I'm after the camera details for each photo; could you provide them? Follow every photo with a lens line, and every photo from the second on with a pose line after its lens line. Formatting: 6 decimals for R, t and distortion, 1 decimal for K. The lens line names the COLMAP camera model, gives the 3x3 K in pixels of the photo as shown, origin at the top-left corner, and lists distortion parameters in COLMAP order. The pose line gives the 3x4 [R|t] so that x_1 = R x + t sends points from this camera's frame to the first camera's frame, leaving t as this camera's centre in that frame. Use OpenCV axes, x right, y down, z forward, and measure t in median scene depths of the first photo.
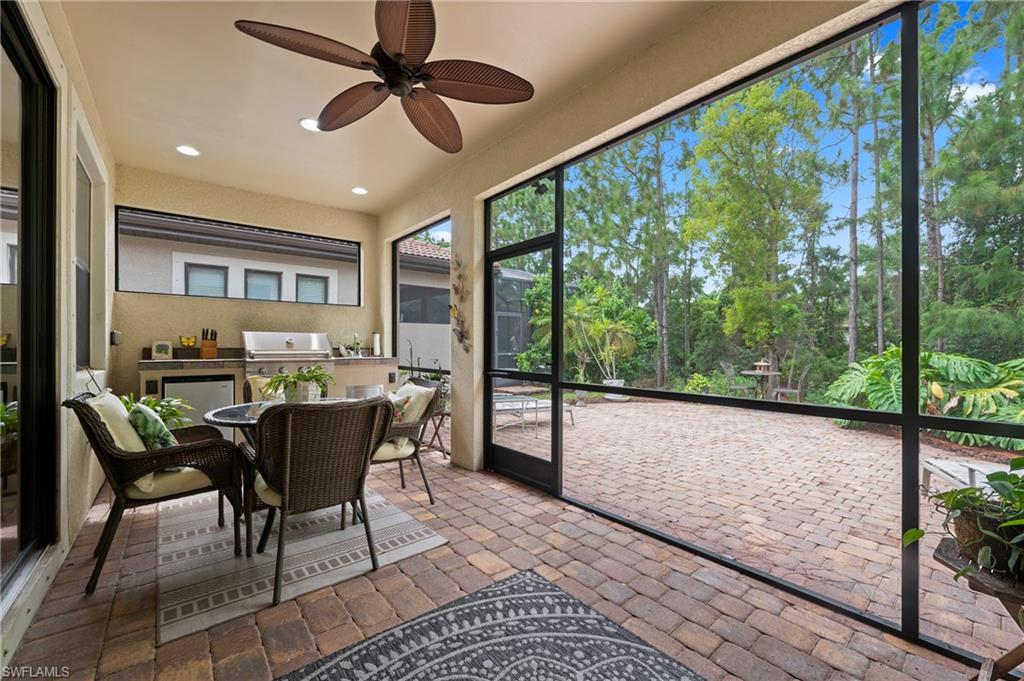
lens RADIAL K [[416.9, 0, 513.0], [0, 416.9, 344.8], [0, 0, 1]] dist [-0.002525, -0.001364]
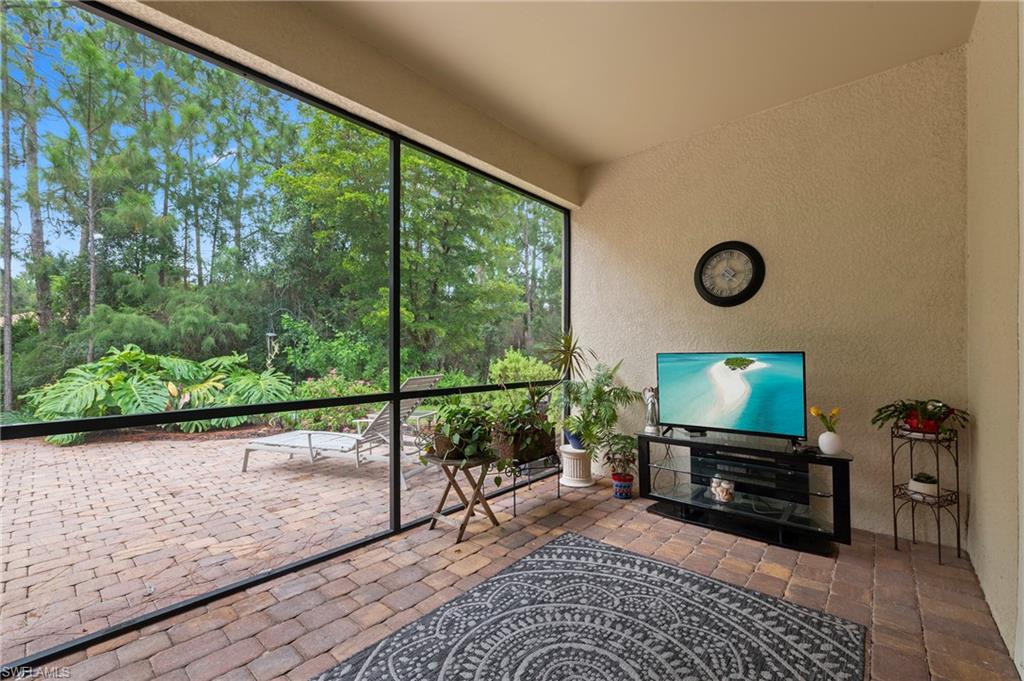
lens RADIAL K [[416.9, 0, 519.4], [0, 416.9, 341.0], [0, 0, 1]] dist [-0.002525, -0.001364]
pose [[-0.158707, 0.015960, 0.987197, -0.249785], [-0.002088, 0.999862, -0.016501, -0.004158], [-0.987324, -0.004680, -0.158652, 0.268323]]
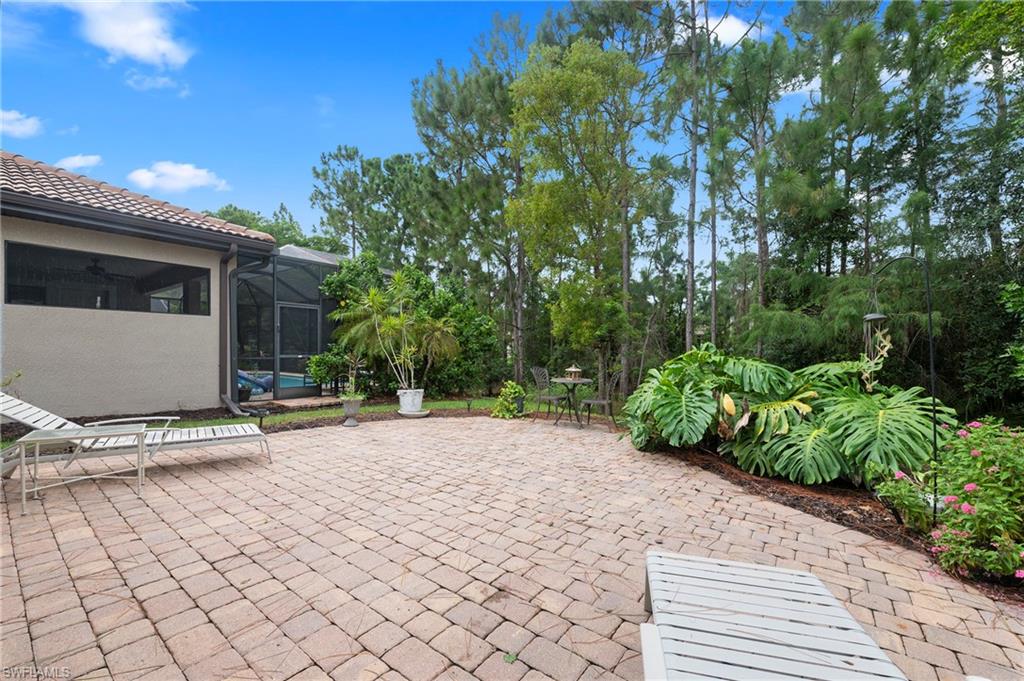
lens RADIAL K [[416.9, 0, 512.8], [0, 416.9, 347.3], [0, 0, 1]] dist [-0.002525, -0.001364]
pose [[0.974326, 0.011113, 0.224867, 0.469741], [-0.010416, 0.999937, -0.004284, 0.009393], [-0.224900, 0.001832, 0.974380, 0.341406]]
